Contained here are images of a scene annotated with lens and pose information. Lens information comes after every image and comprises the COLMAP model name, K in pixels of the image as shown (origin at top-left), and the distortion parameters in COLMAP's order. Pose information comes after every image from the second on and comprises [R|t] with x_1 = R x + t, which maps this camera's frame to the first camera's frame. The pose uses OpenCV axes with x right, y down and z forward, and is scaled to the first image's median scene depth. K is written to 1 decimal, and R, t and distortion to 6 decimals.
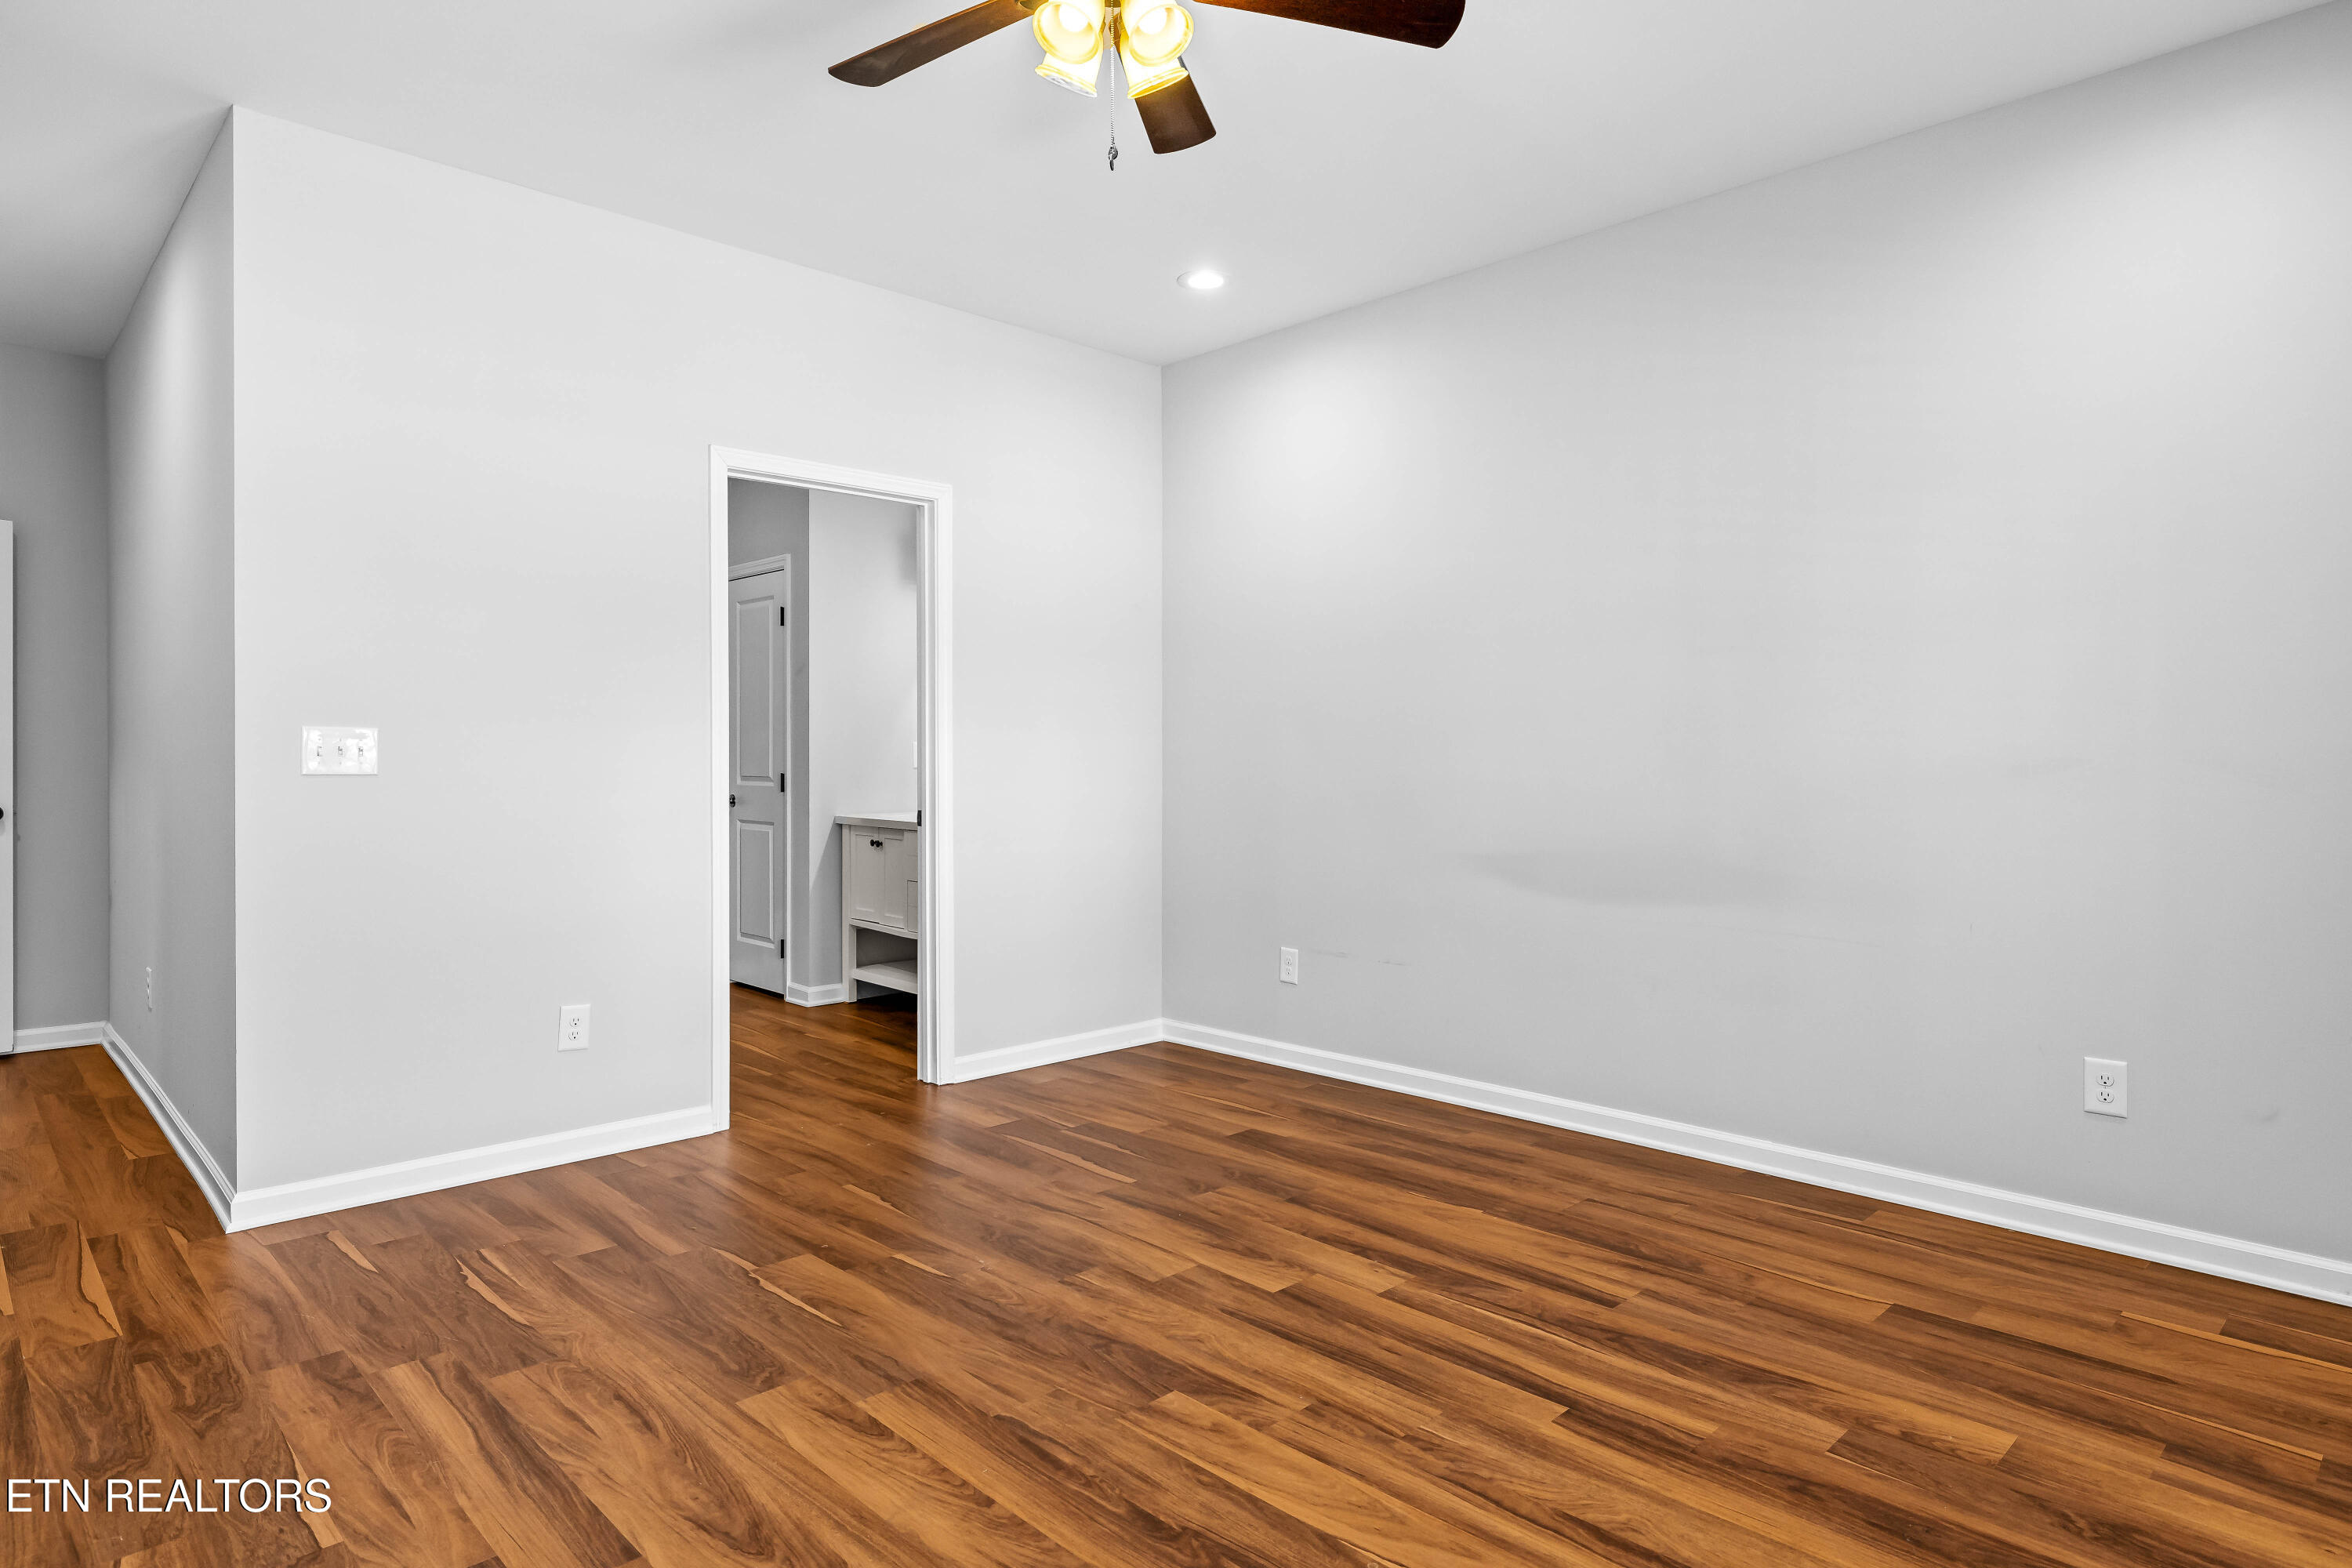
lens RADIAL K [[1319.8, 0, 1176.0], [0, 1319.8, 784.0], [0, 0, 1]] dist [0.002525, 0.000439]
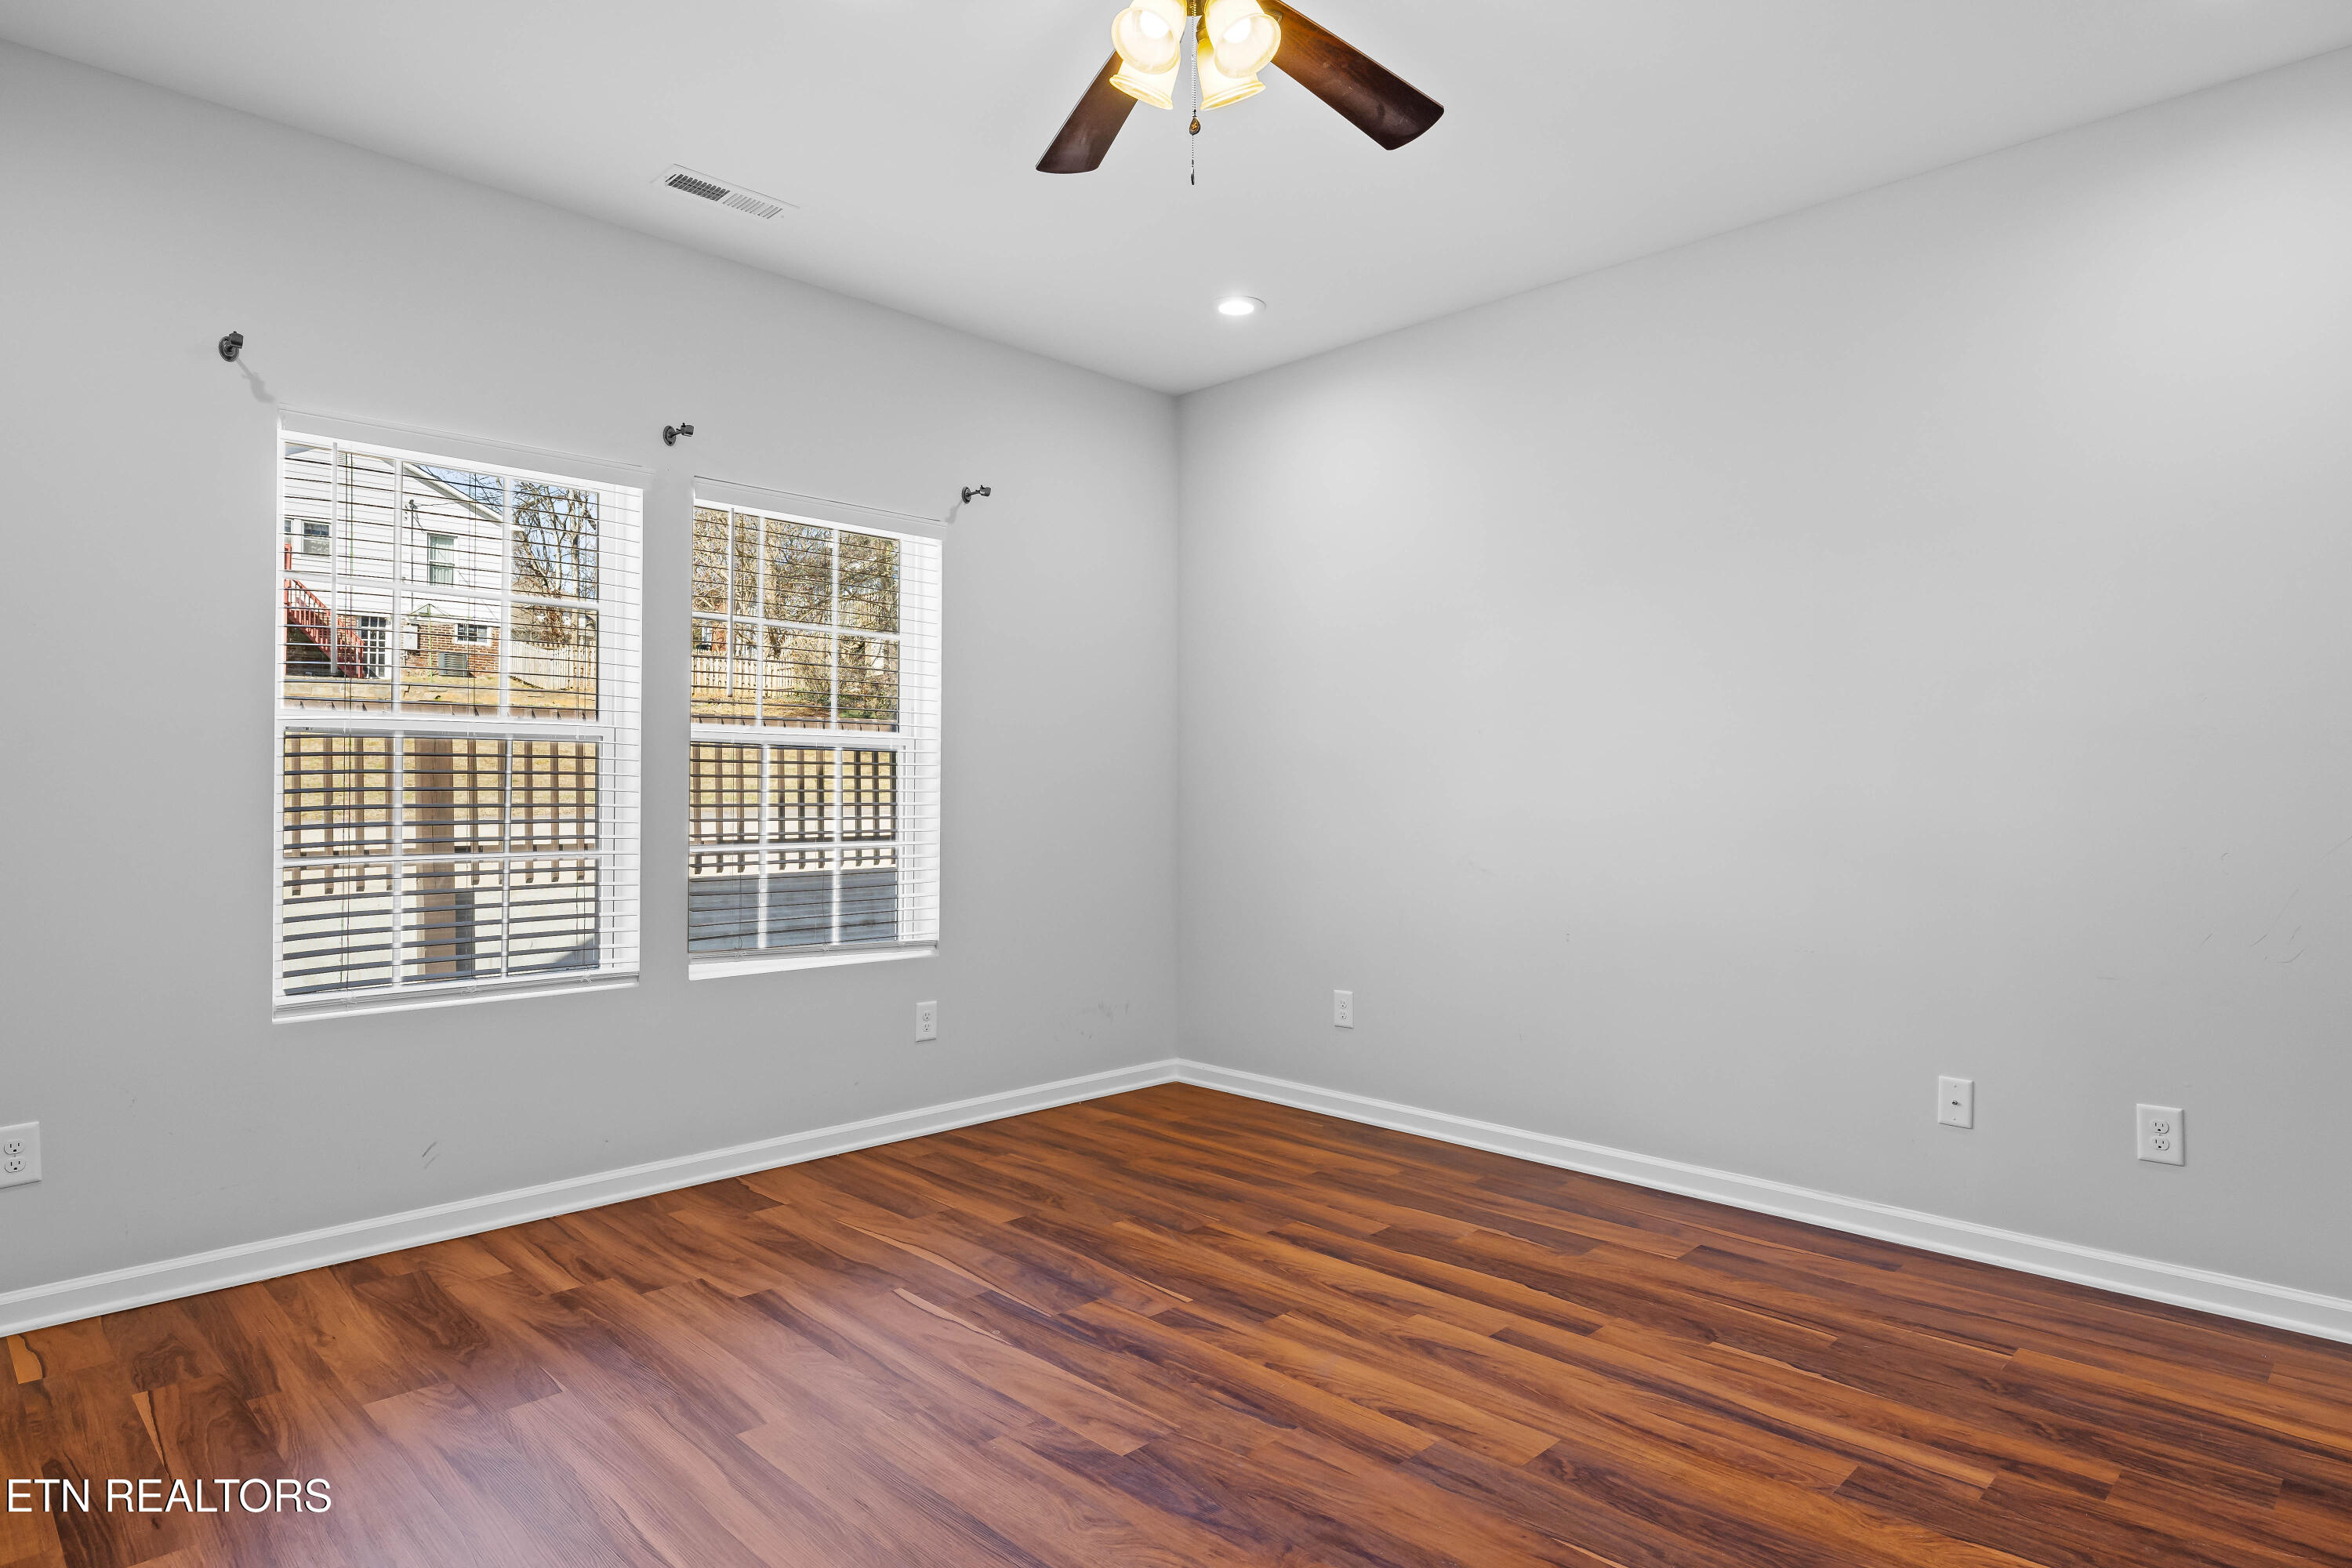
lens RADIAL K [[1306.4, 0, 1171.5], [0, 1306.4, 790.3], [0, 0, 1]] dist [0.001263, -0.000431]
pose [[-0.999903, -0.003622, -0.013437, -0.020759], [-0.003860, 0.999835, 0.017743, -0.039364], [0.013371, 0.017793, -0.999752, 1.840659]]
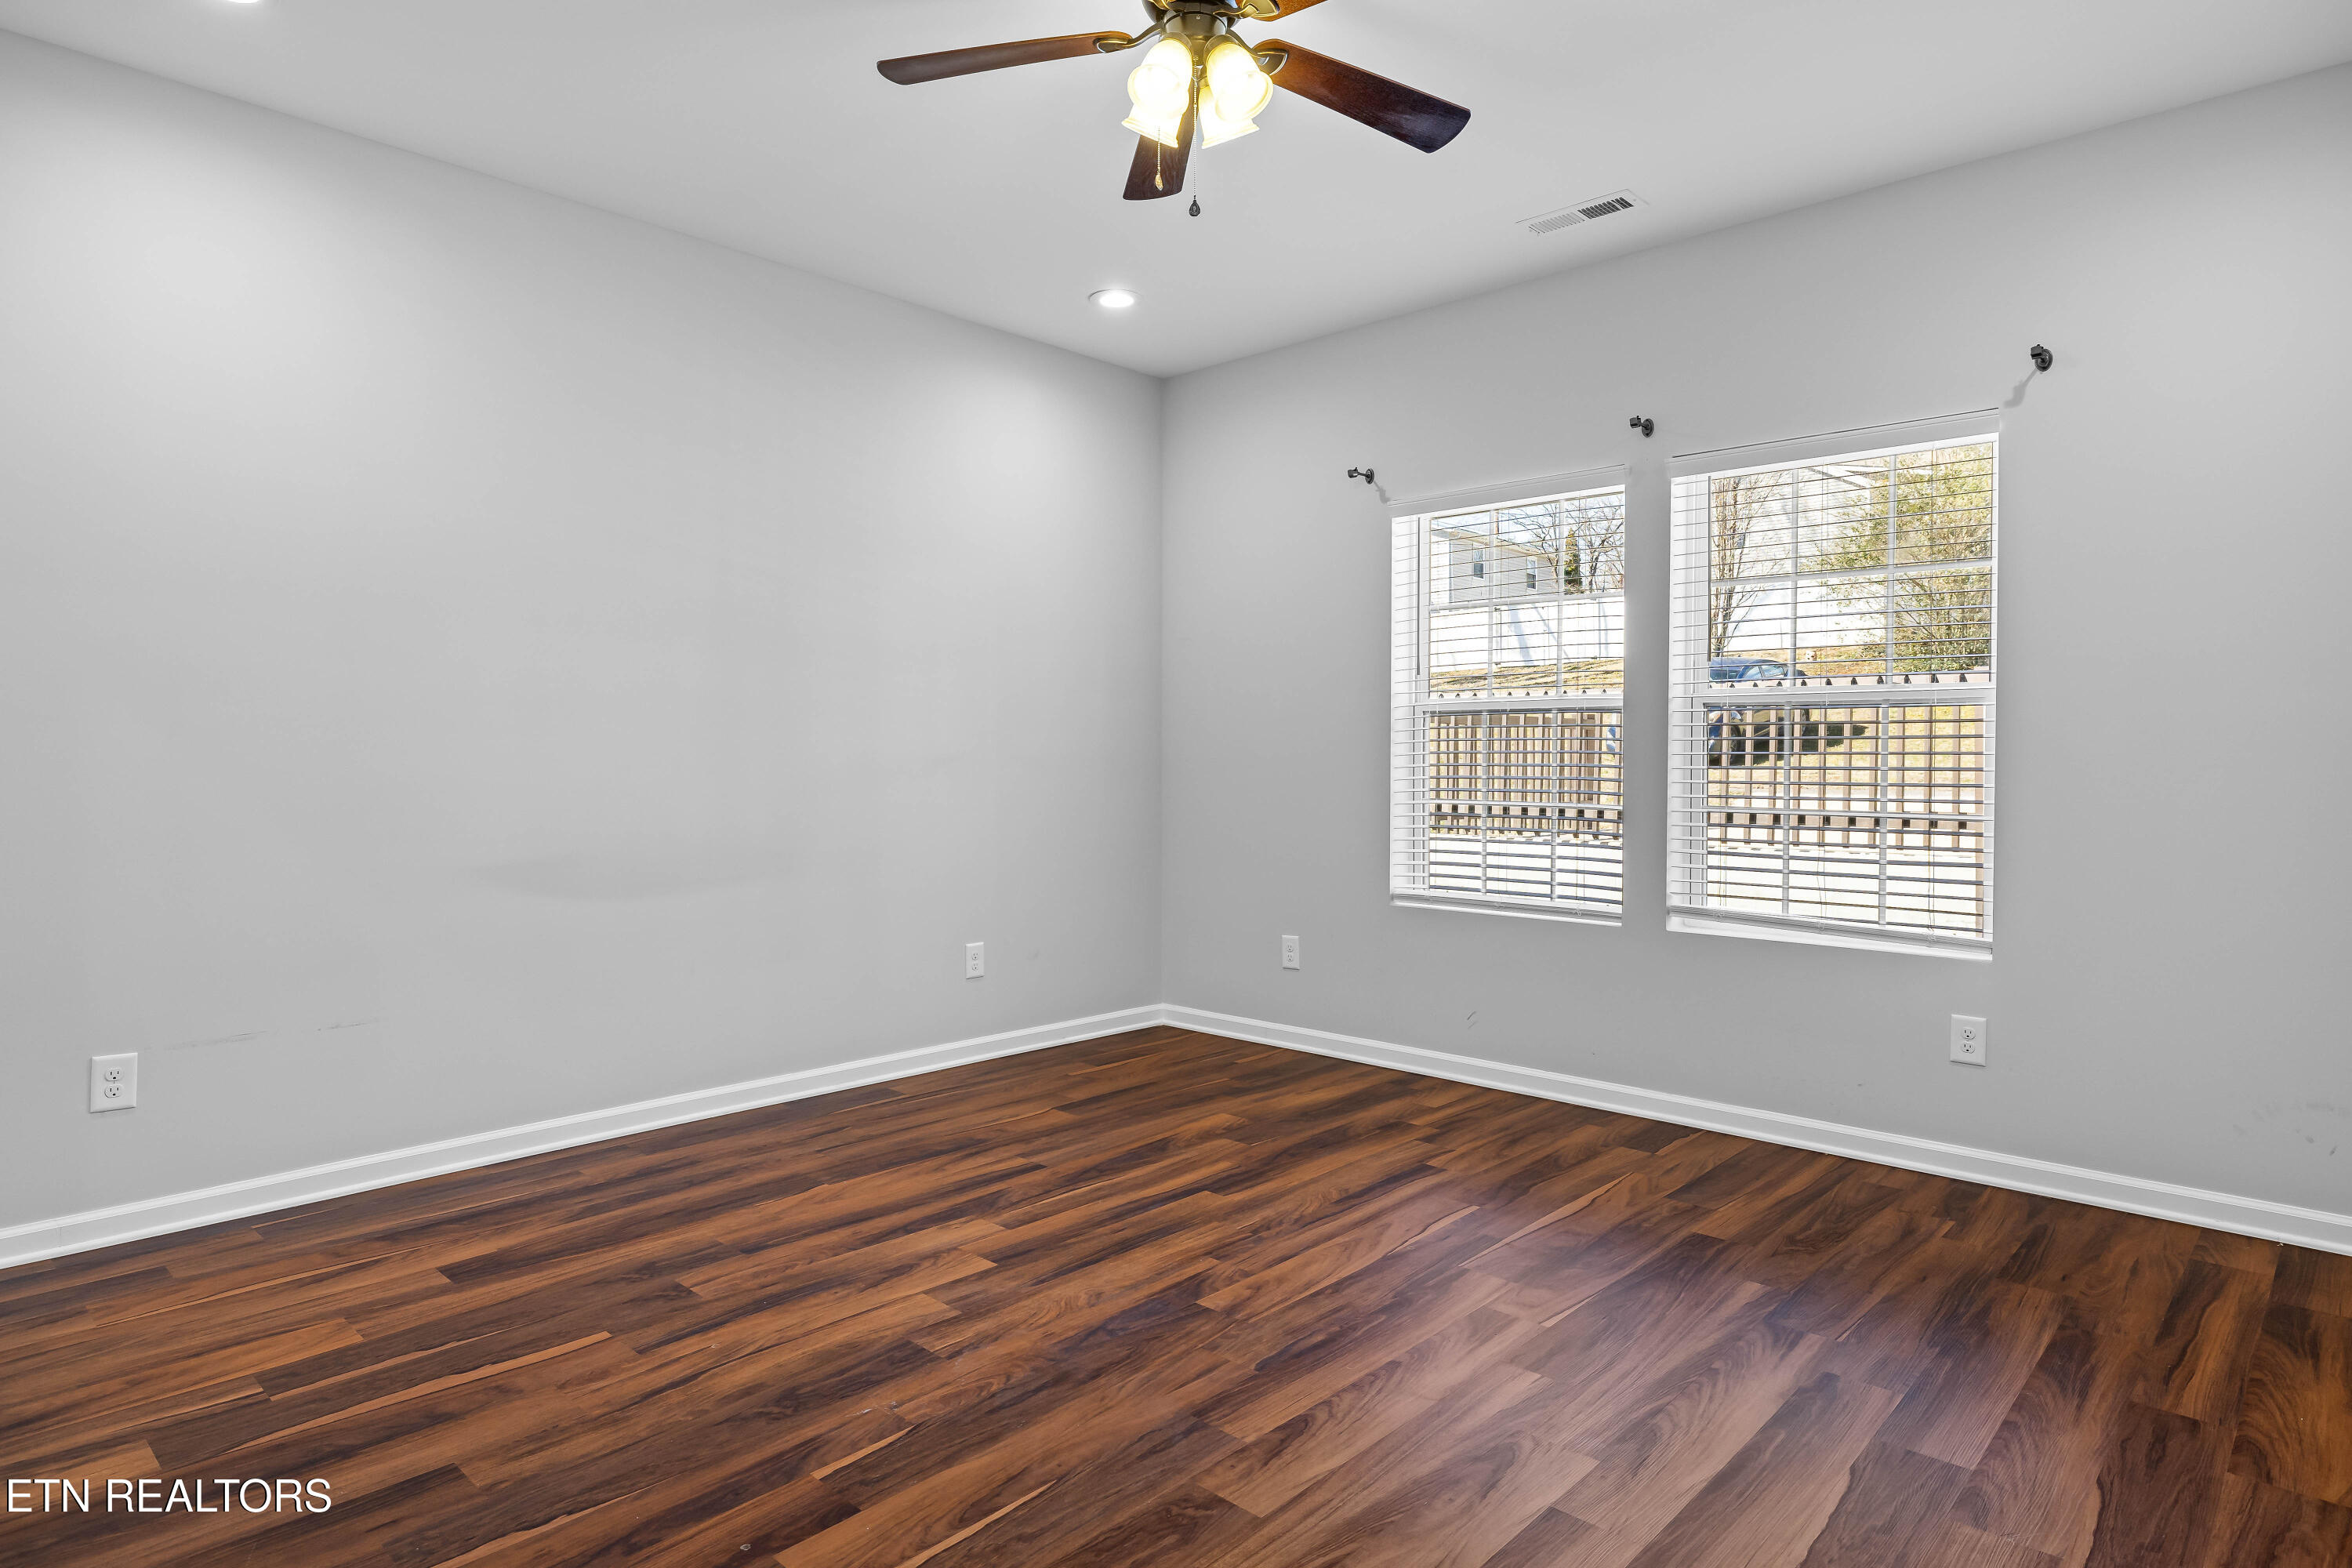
lens RADIAL K [[1306.4, 0, 1171.5], [0, 1306.4, 790.3], [0, 0, 1]] dist [0.001263, -0.000431]
pose [[-0.046609, -0.026077, 0.998573, -1.071695], [0.016524, 0.999502, 0.026873, -0.018778], [-0.998777, 0.017753, -0.046155, 1.010033]]
